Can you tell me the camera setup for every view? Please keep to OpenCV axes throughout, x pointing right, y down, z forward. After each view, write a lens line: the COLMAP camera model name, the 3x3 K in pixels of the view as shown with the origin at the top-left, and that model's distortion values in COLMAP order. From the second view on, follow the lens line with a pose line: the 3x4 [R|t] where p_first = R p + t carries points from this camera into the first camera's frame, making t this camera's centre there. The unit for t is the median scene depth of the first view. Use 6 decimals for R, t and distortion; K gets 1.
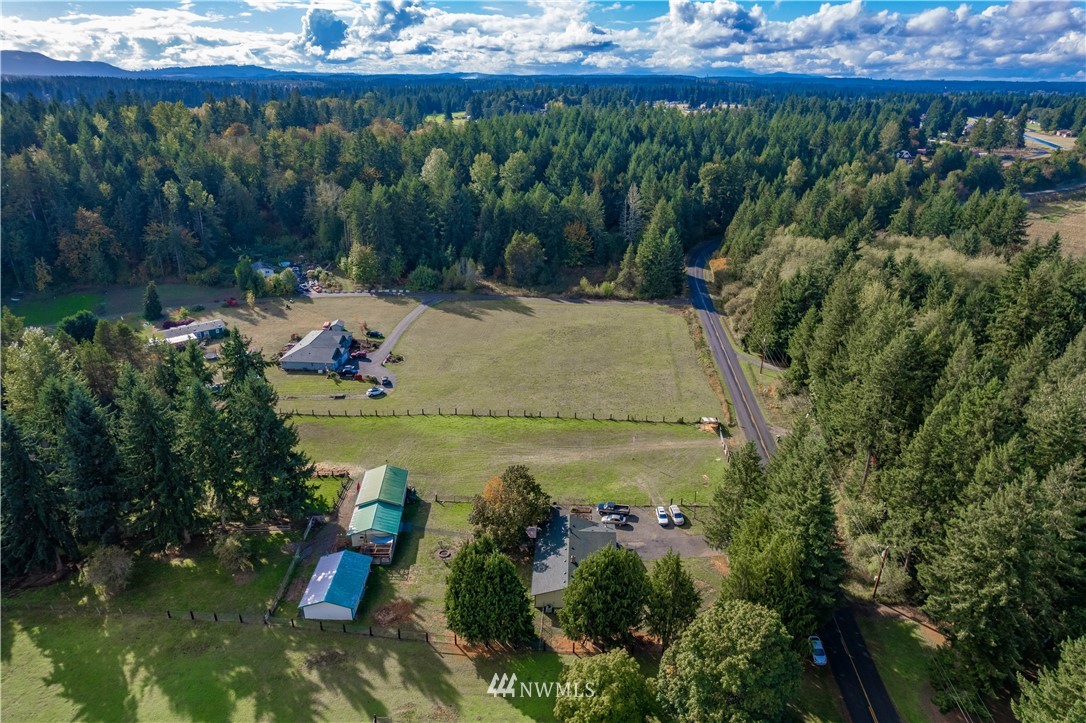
lens RADIAL K [[694.4, 0, 543.0], [0, 694.4, 365.3], [0, 0, 1]] dist [-0.074146, 0.065484]
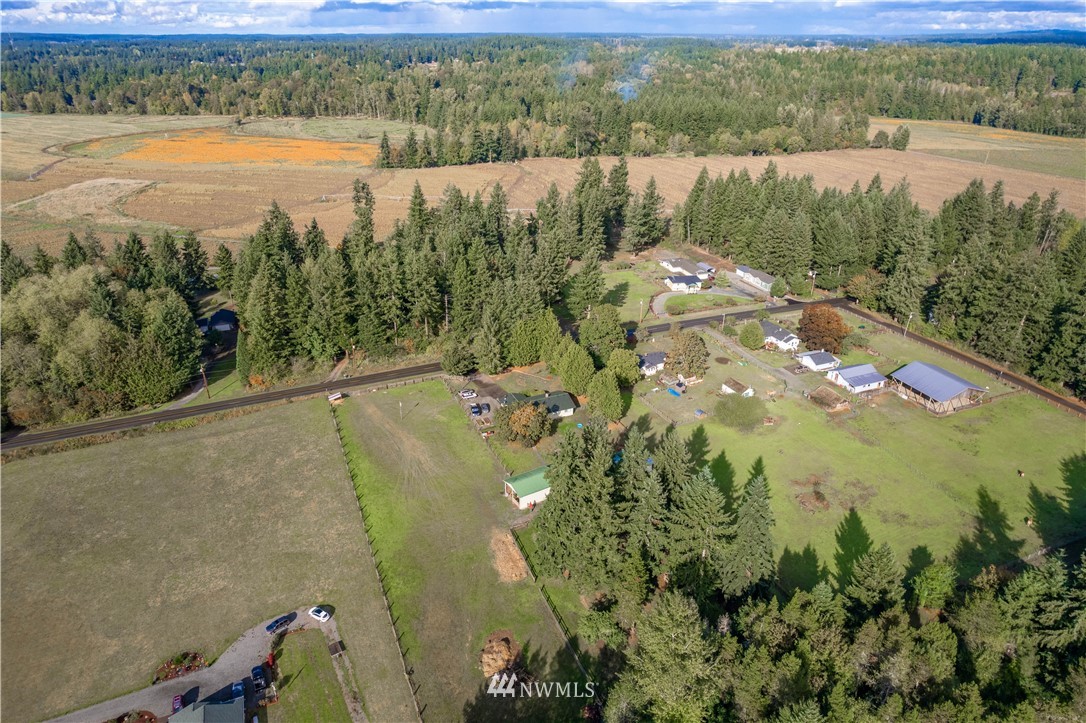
lens RADIAL K [[694.4, 0, 543.0], [0, 694.4, 365.3], [0, 0, 1]] dist [-0.074146, 0.065484]
pose [[-0.456469, -0.399379, 0.795068, -1.454029], [0.339802, 0.747609, 0.570628, -0.880781], [-0.822296, 0.530639, -0.205550, 1.405529]]
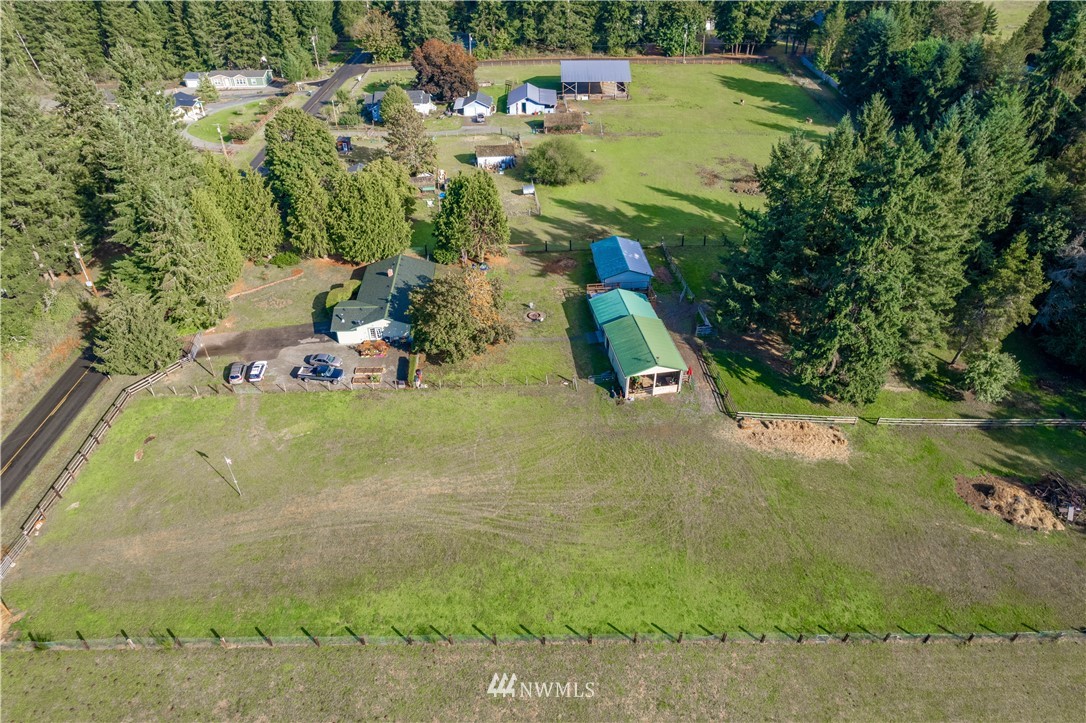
lens RADIAL K [[694.4, 0, 543.0], [0, 694.4, 365.3], [0, 0, 1]] dist [-0.074146, 0.065484]
pose [[-0.994862, 0.057727, -0.083168, -0.083261], [-0.042550, 0.506997, 0.860897, -0.521633], [0.091863, 0.860013, -0.501935, 1.690621]]
